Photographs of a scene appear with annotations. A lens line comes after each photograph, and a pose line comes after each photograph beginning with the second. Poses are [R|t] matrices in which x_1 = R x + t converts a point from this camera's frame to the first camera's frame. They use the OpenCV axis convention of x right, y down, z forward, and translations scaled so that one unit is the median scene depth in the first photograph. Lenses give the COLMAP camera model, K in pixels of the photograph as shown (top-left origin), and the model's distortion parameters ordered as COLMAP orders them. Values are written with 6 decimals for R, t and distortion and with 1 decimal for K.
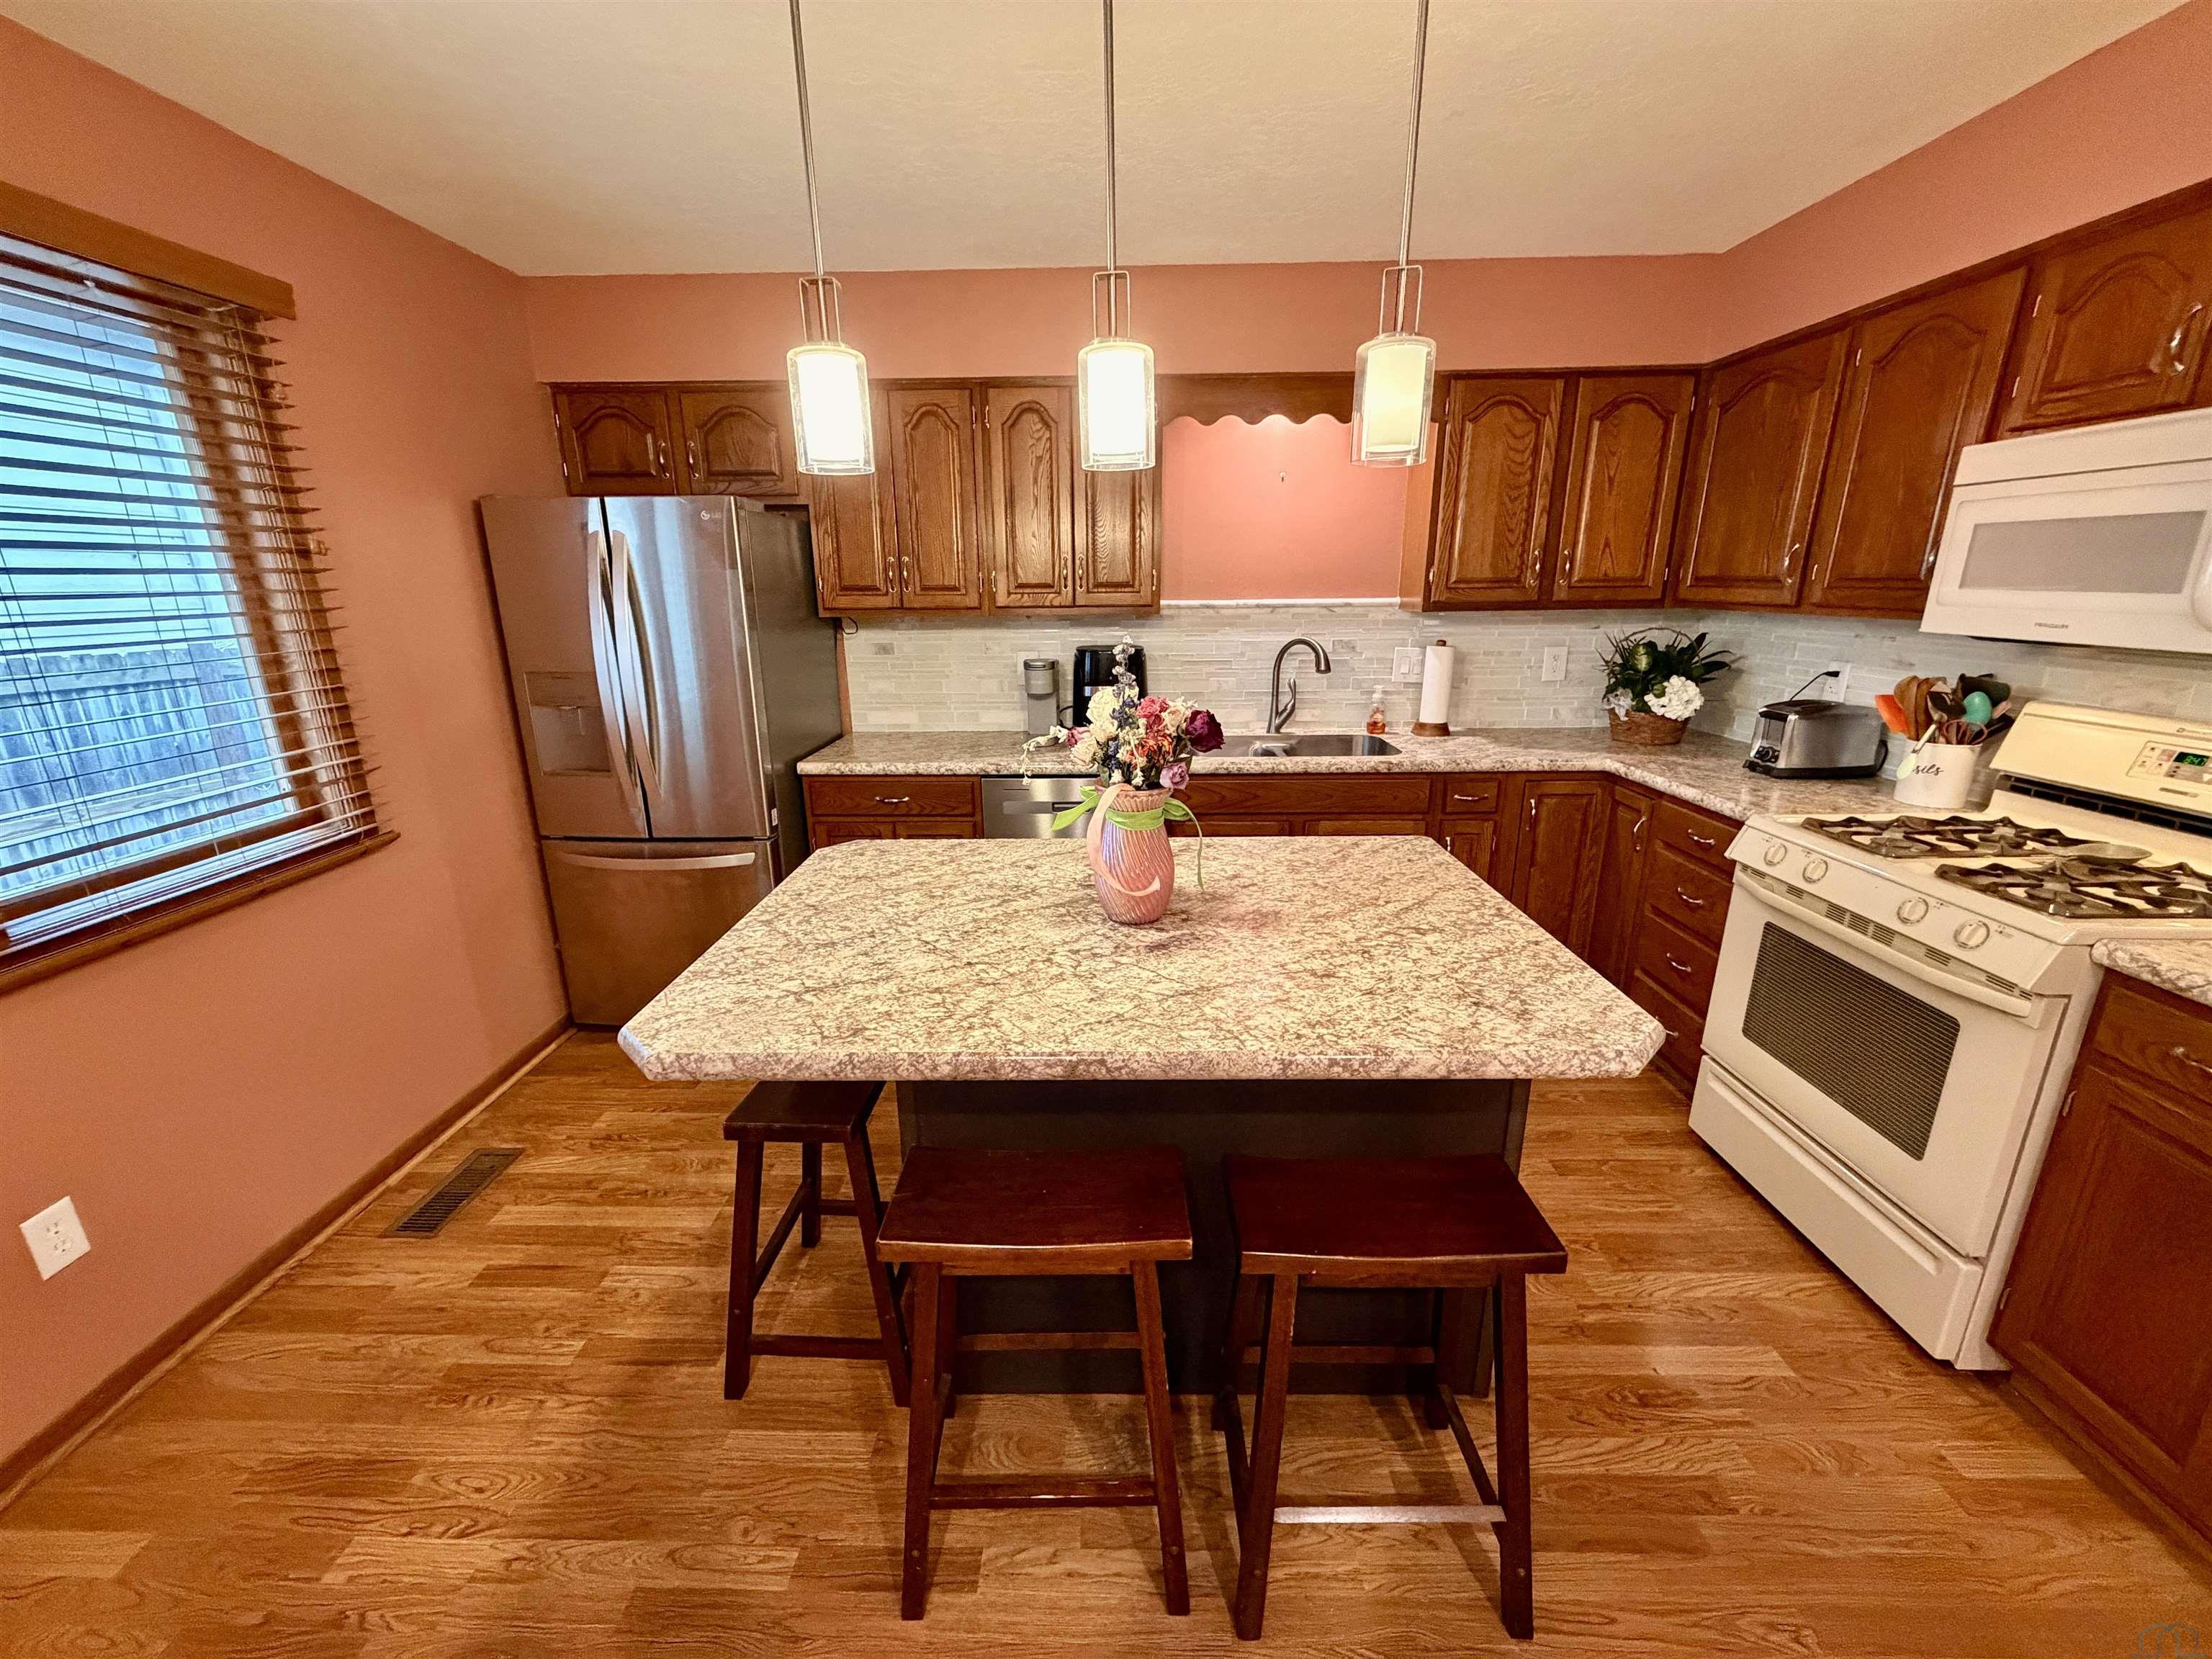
lens RADIAL K [[878.0, 0, 1100.5], [0, 878.0, 830.7], [0, 0, 1]] dist [0.001490, -0.000378]
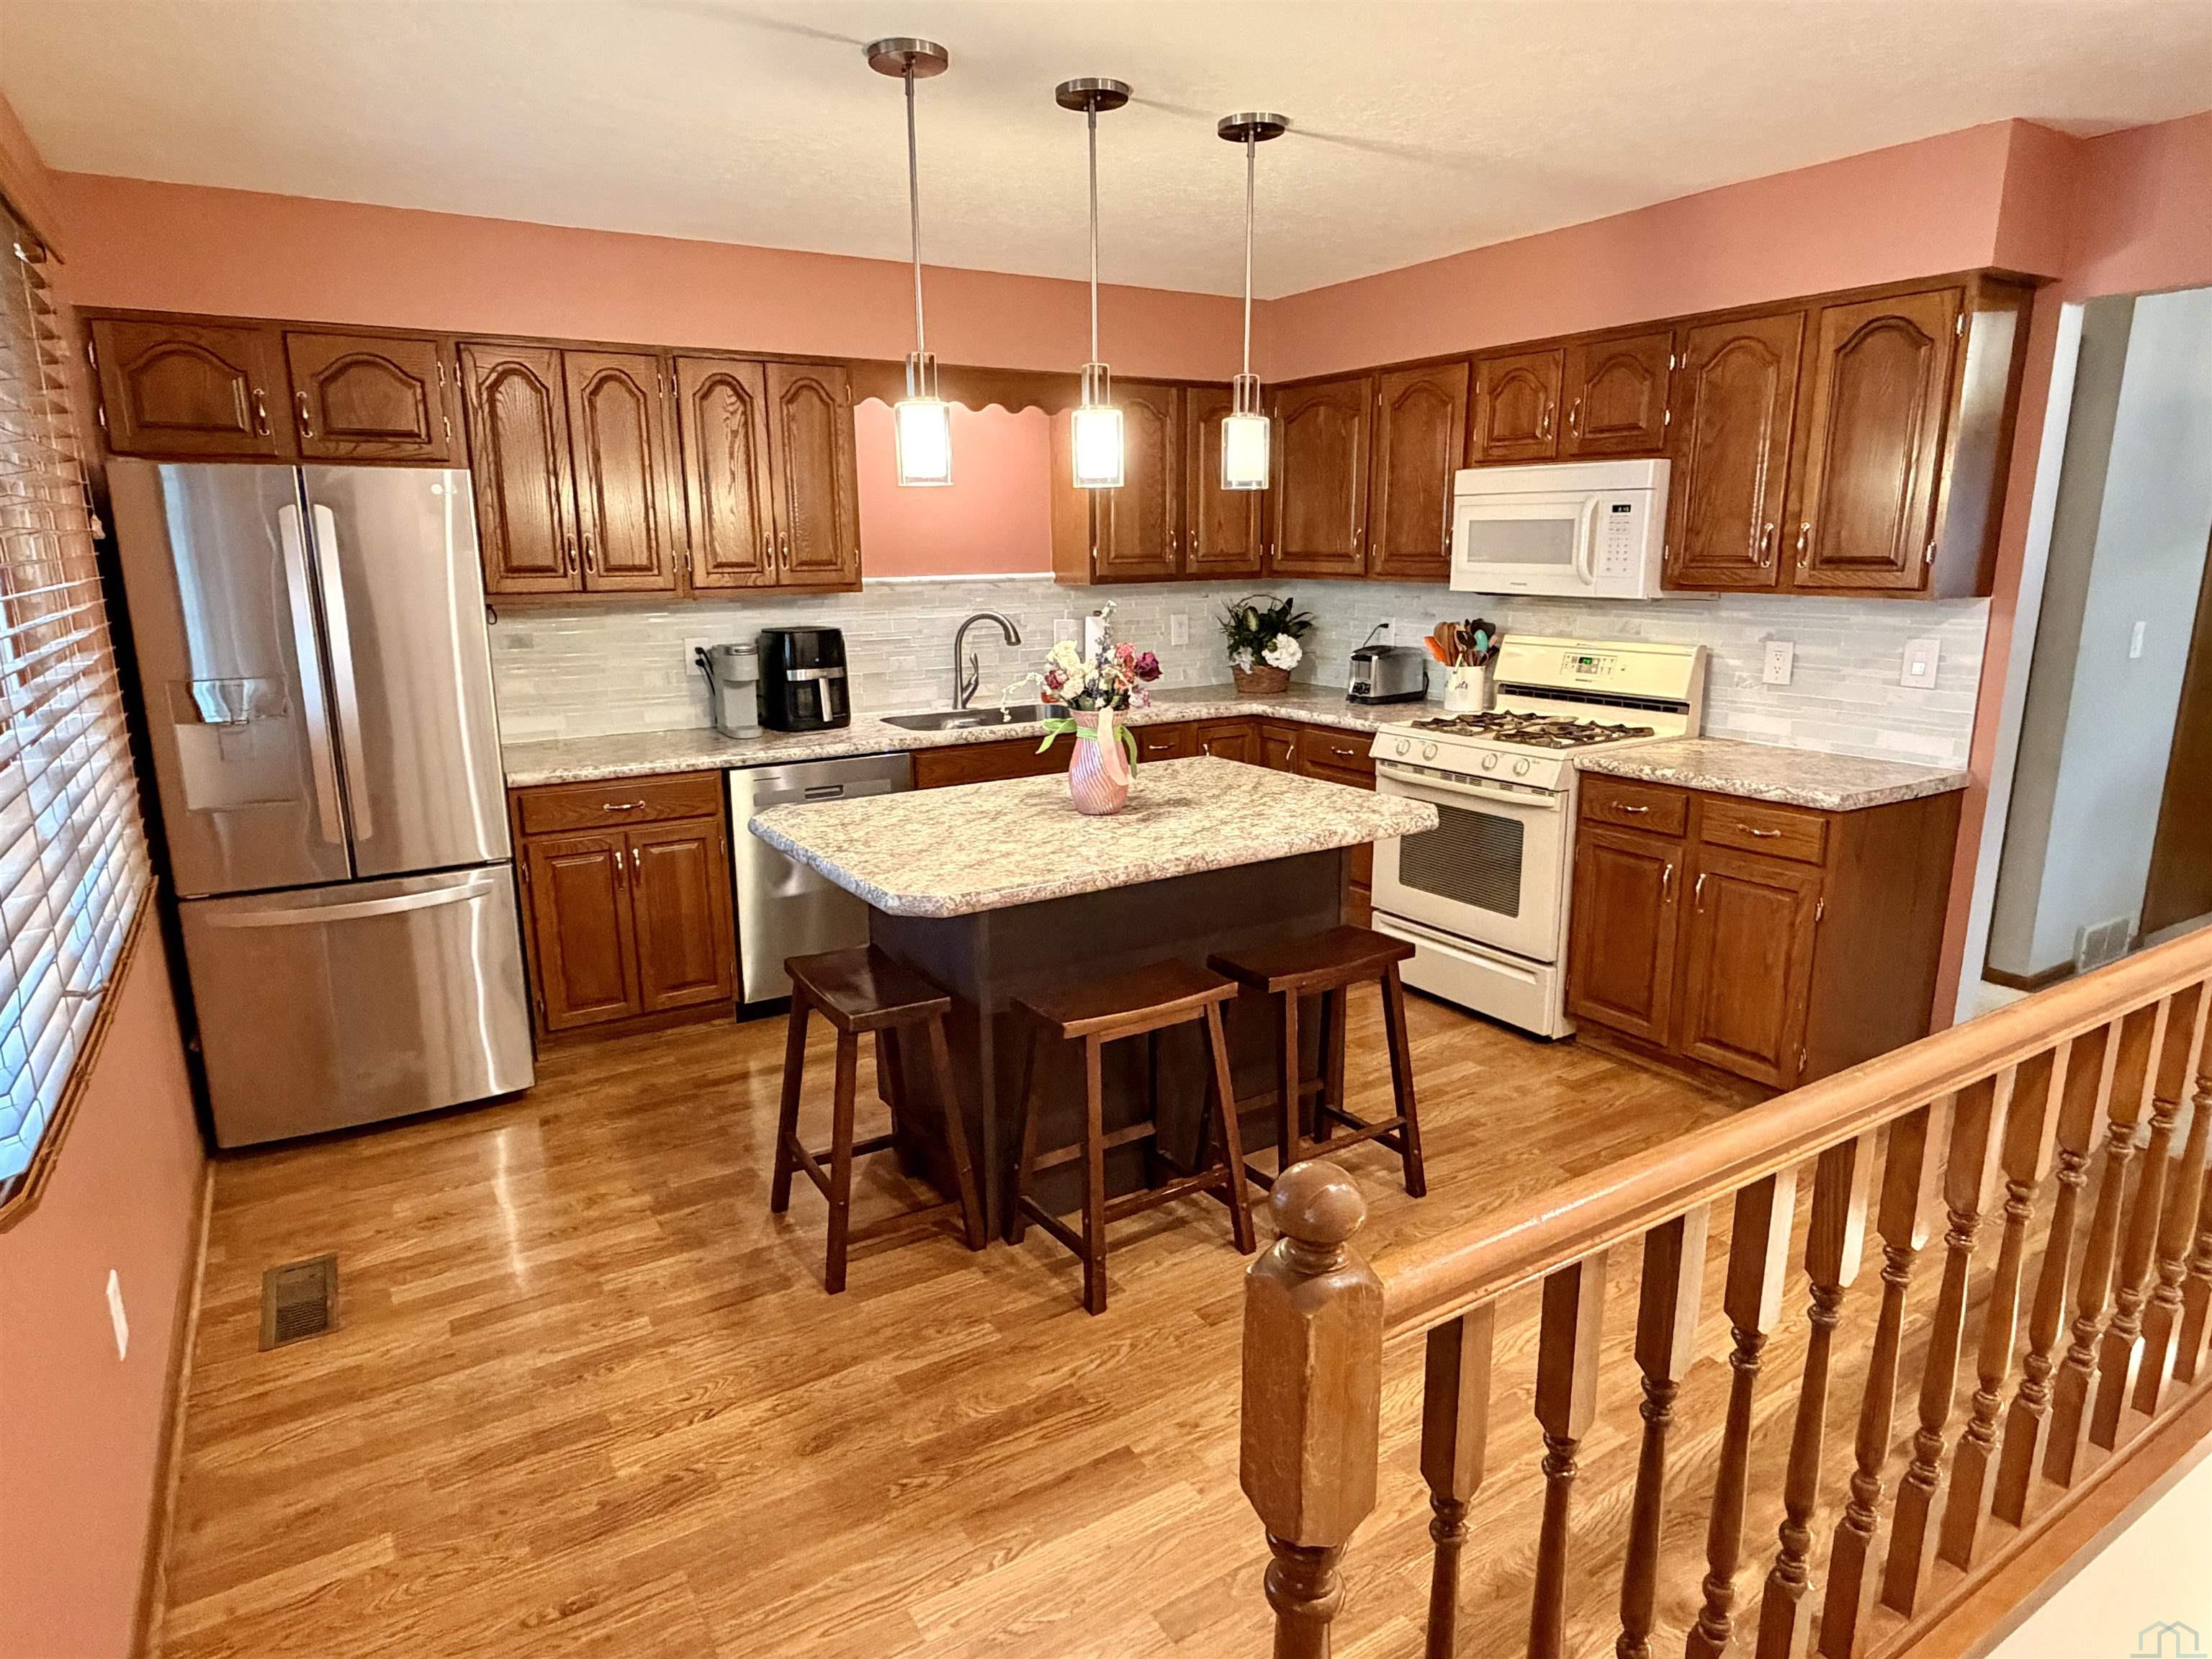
lens RADIAL K [[1281.5, 0, 1094.8], [0, 1281.5, 835.9], [0, 0, 1]] dist [0.007605, -0.003015]
pose [[0.840817, -0.121535, 0.527500, -0.596031], [0.151598, 0.988344, -0.013929, 0.095737], [-0.519658, 0.091680, 0.849441, -0.382141]]
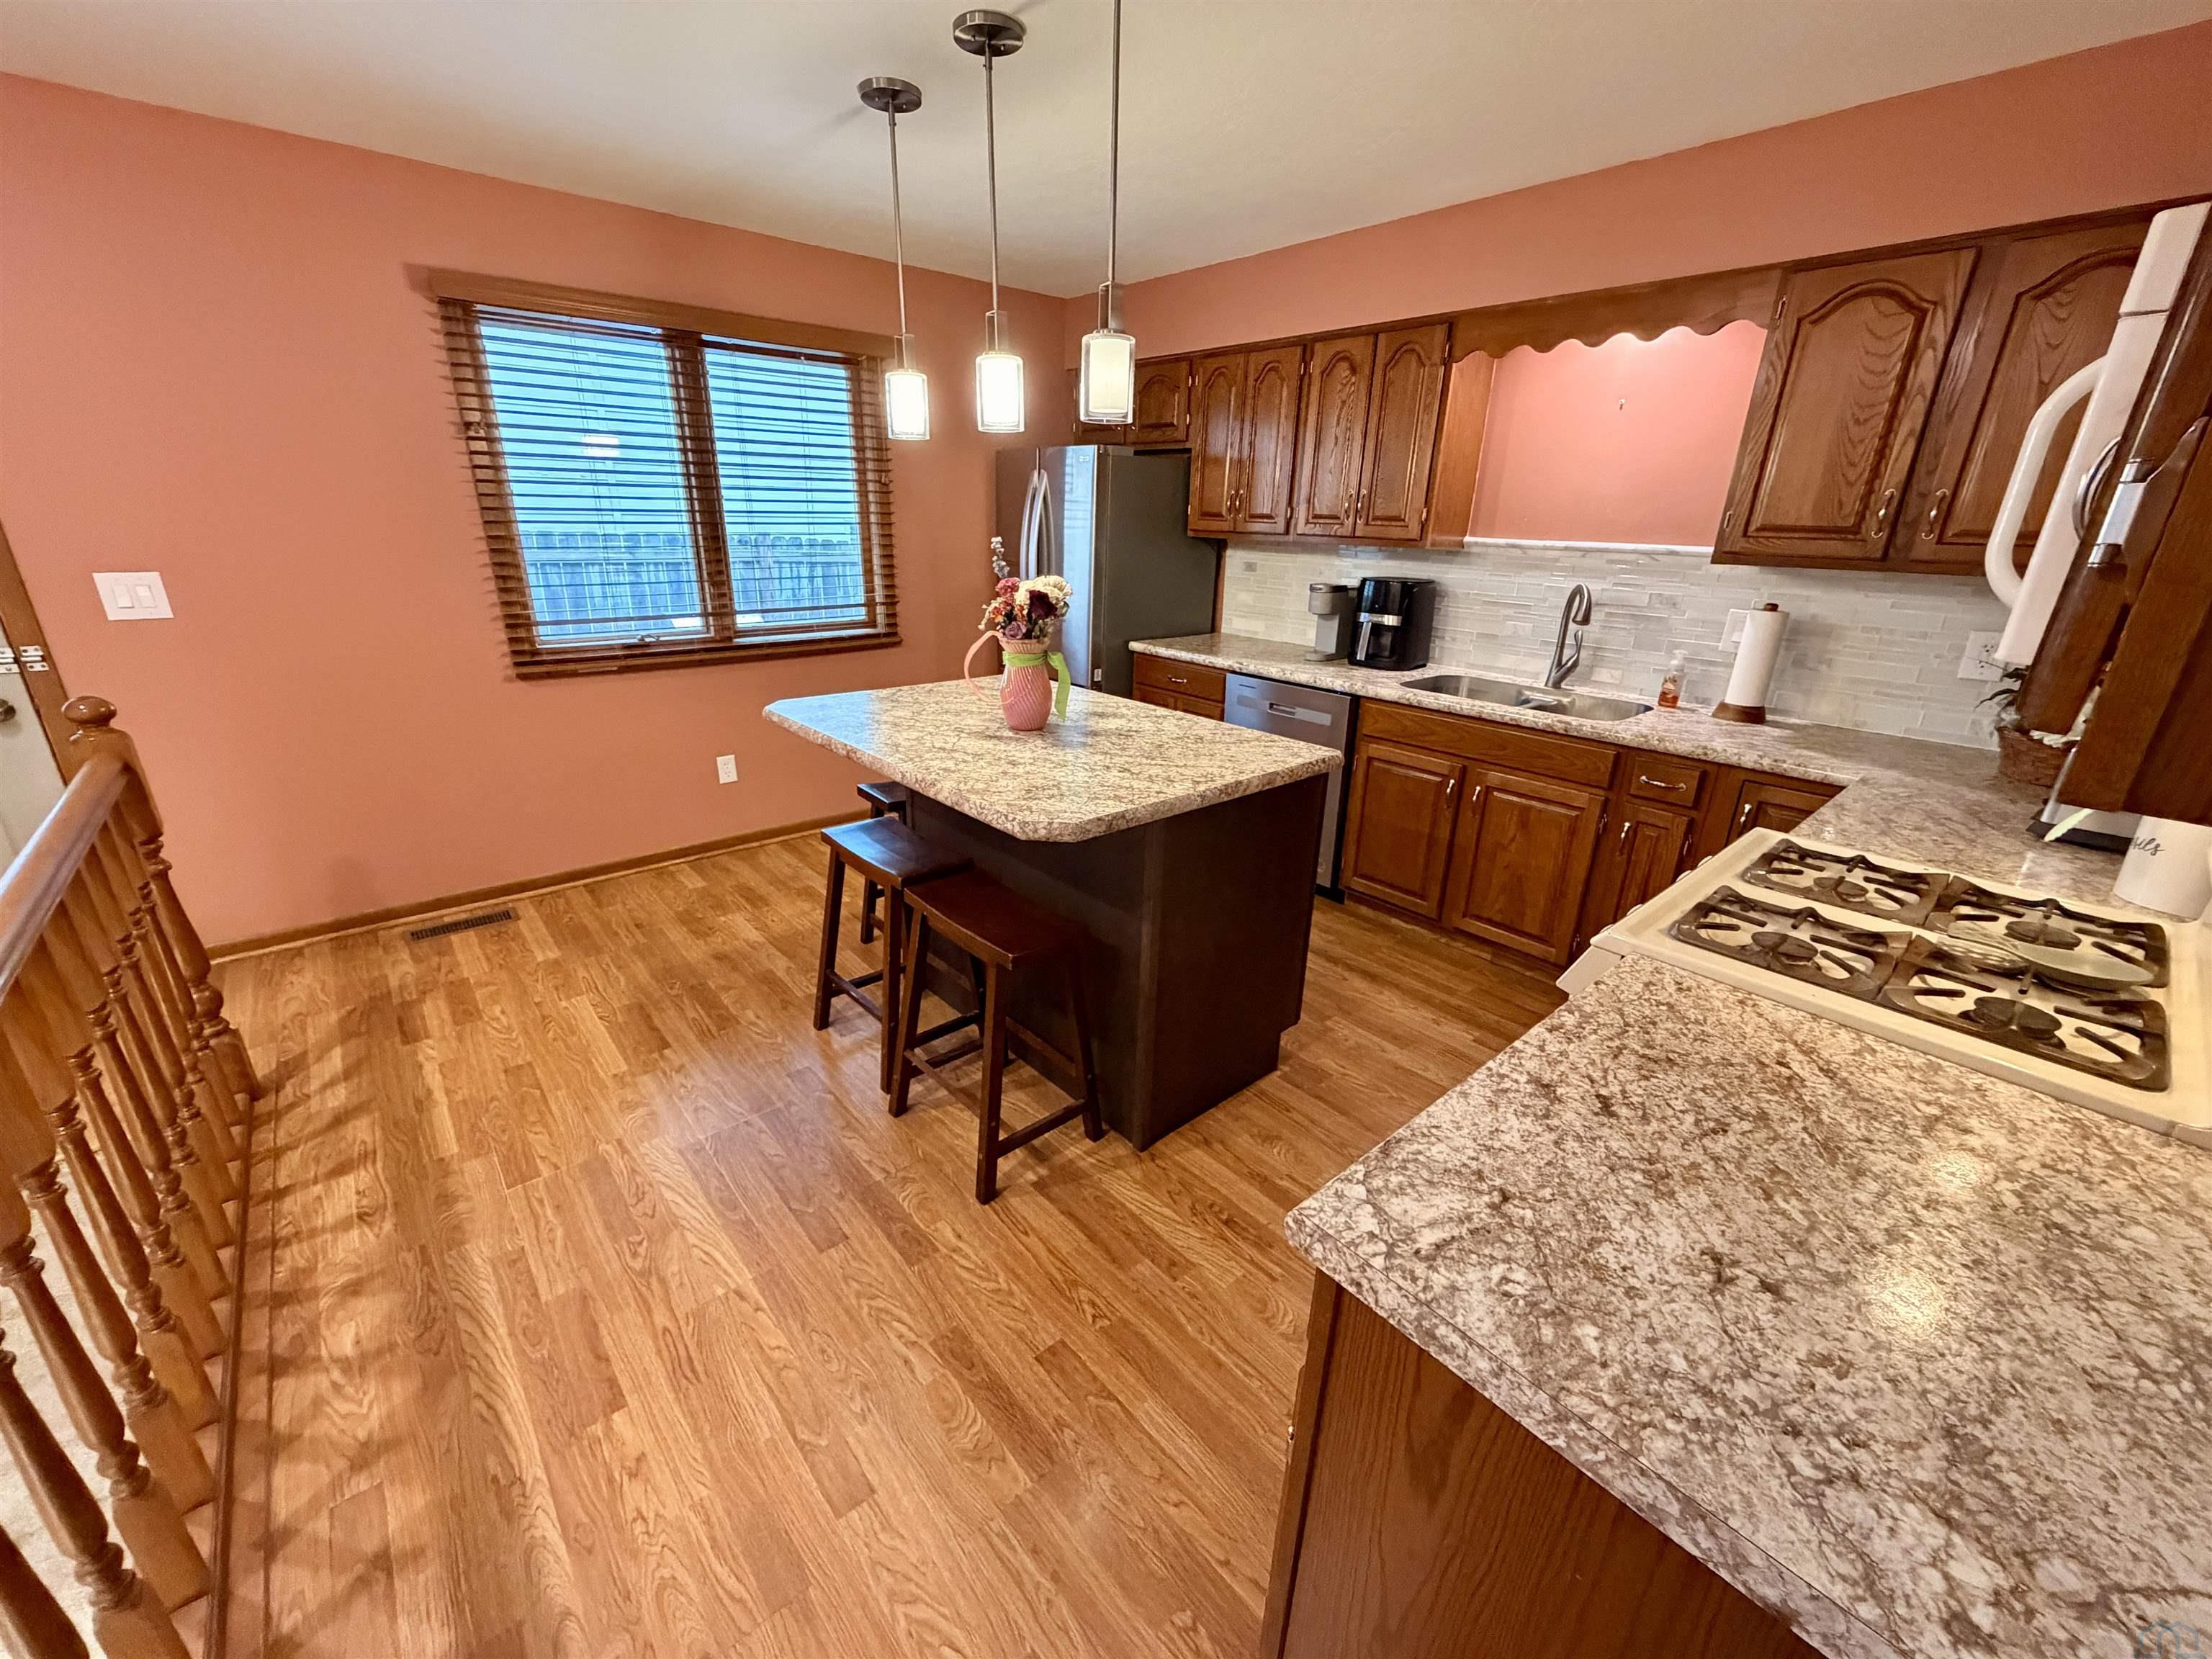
lens RADIAL K [[878.0, 0, 1090.7], [0, 878.0, 819.0], [0, 0, 1]] dist [0.001490, -0.000378]
pose [[0.667440, 0.273338, -0.692684, 0.730012], [-0.234494, 0.960021, 0.152883, -0.005664], [0.706779, 0.060390, 0.704852, 0.005164]]
